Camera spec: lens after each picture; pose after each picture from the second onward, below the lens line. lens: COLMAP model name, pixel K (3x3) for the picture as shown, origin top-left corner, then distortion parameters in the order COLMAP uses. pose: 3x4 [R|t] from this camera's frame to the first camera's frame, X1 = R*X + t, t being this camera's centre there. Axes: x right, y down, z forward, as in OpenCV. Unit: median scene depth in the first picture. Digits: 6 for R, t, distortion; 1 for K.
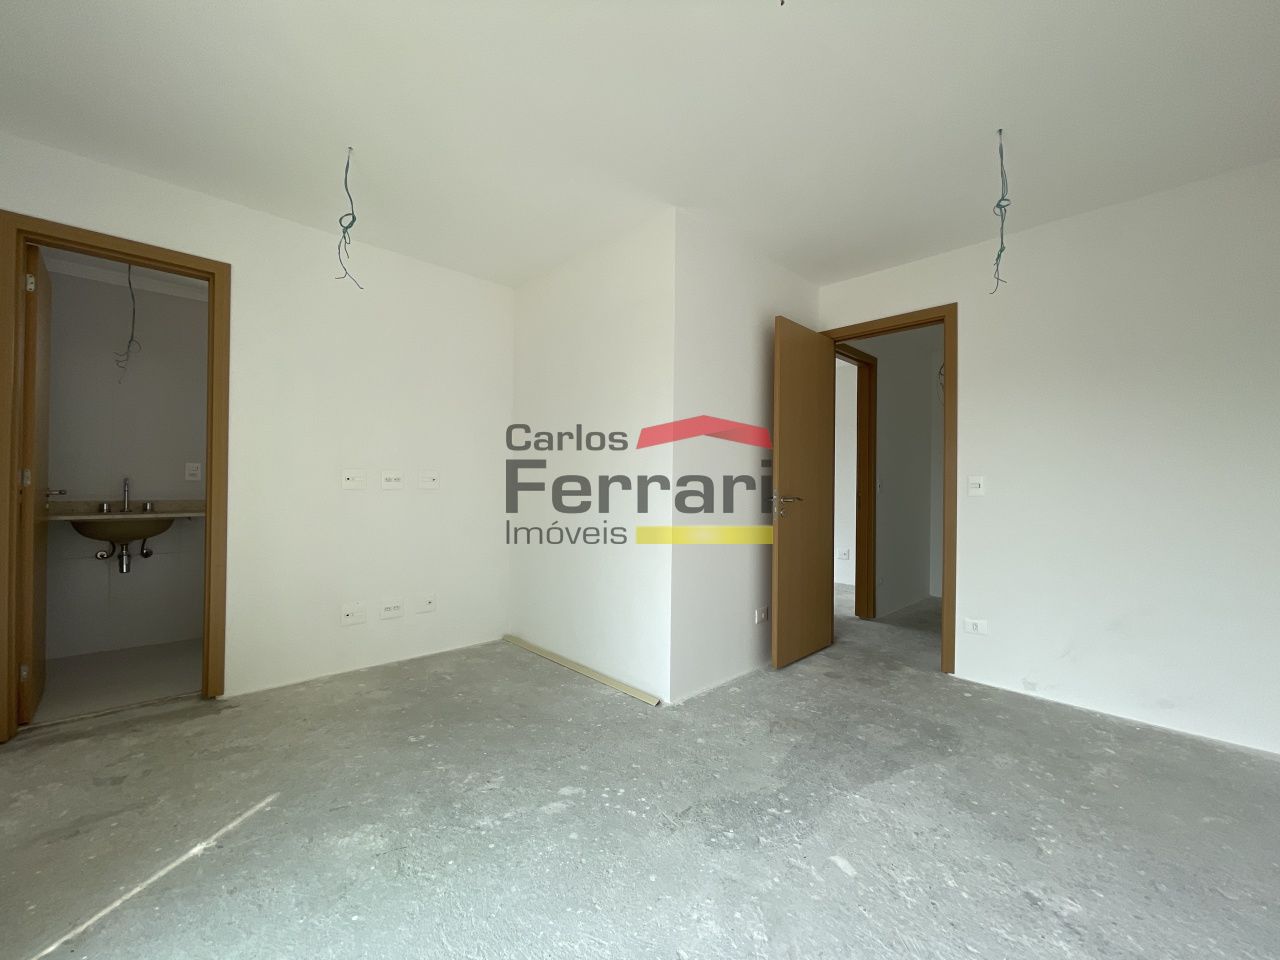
lens RADIAL K [[518.7, 0, 639.5], [0, 518.7, 481.9], [0, 0, 1]] dist [0.000800, -0.001636]
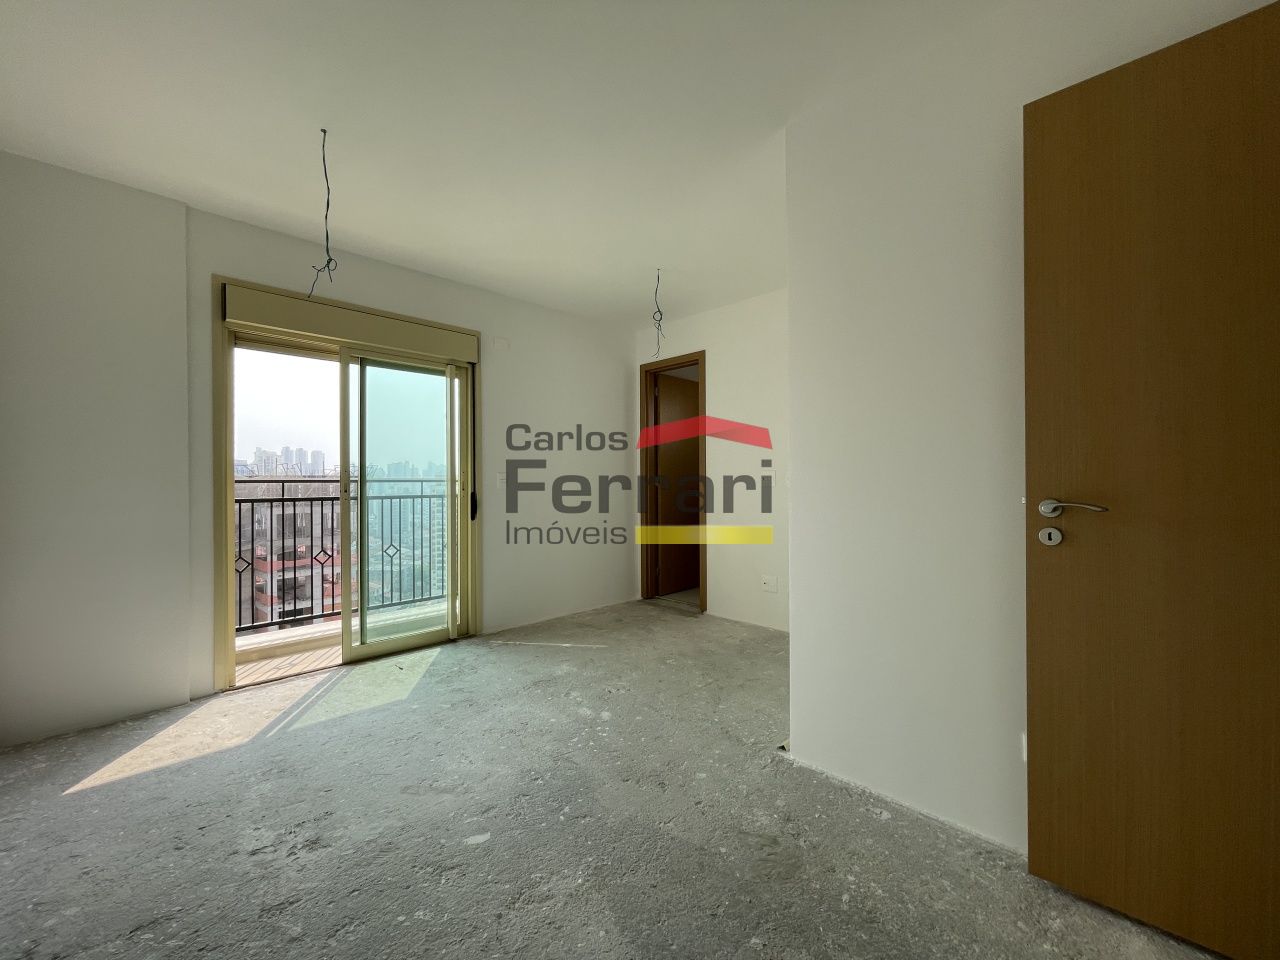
lens RADIAL K [[518.7, 0, 642.1], [0, 518.7, 483.1], [0, 0, 1]] dist [0.000800, -0.001636]
pose [[0.018914, -0.011609, -0.999754, 0.779786], [0.013541, 0.999844, -0.011354, 0.016055], [0.999729, -0.013323, 0.019069, 0.705150]]
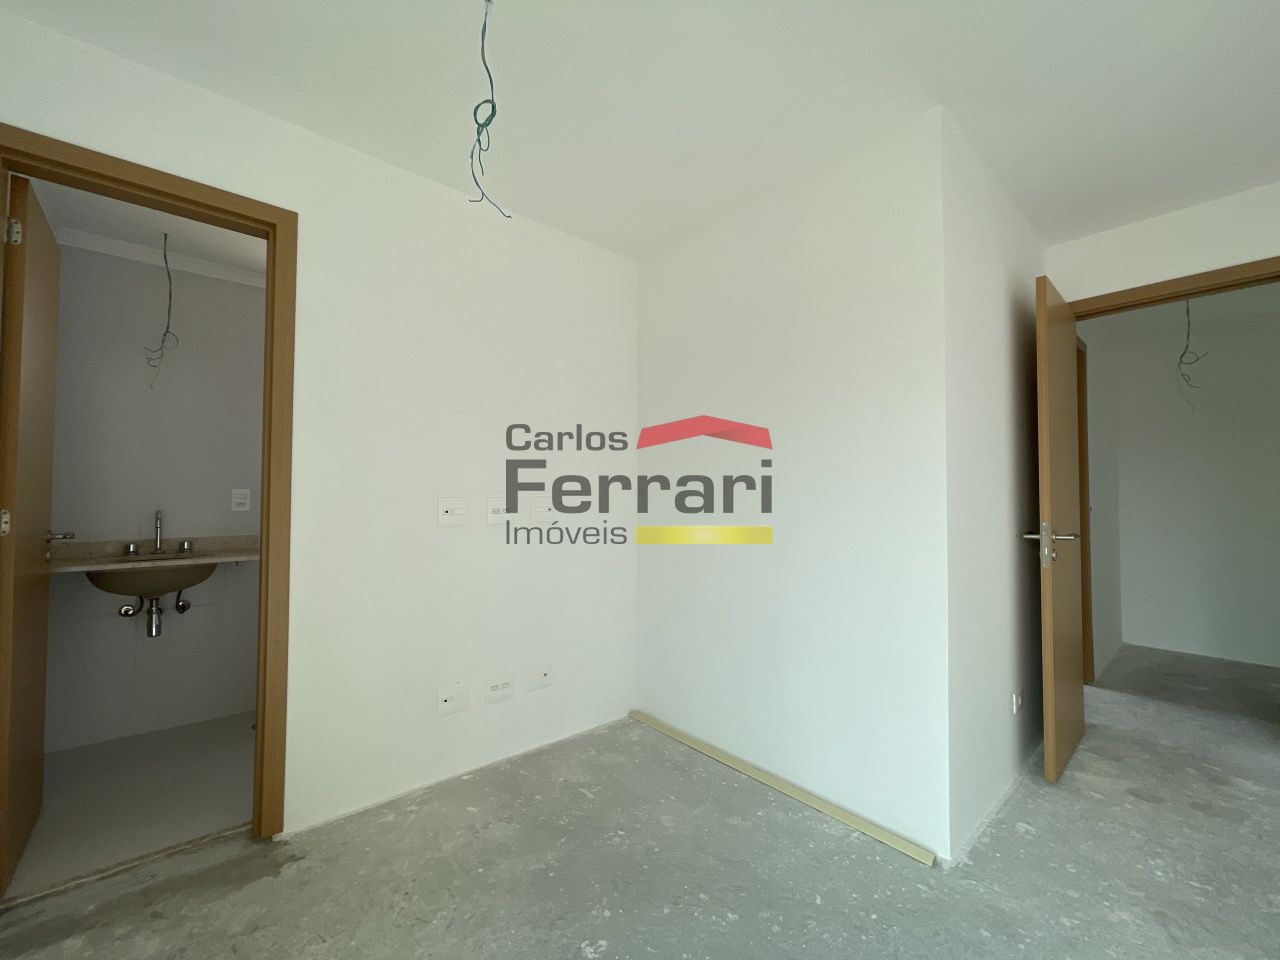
lens RADIAL K [[518.7, 0, 639.7], [0, 518.7, 482.3], [0, 0, 1]] dist [0.000800, -0.001636]
pose [[0.998712, -0.009423, -0.049849, -0.267488], [0.008244, 0.999682, -0.023816, -0.028932], [0.050058, 0.023375, 0.998473, 0.299845]]
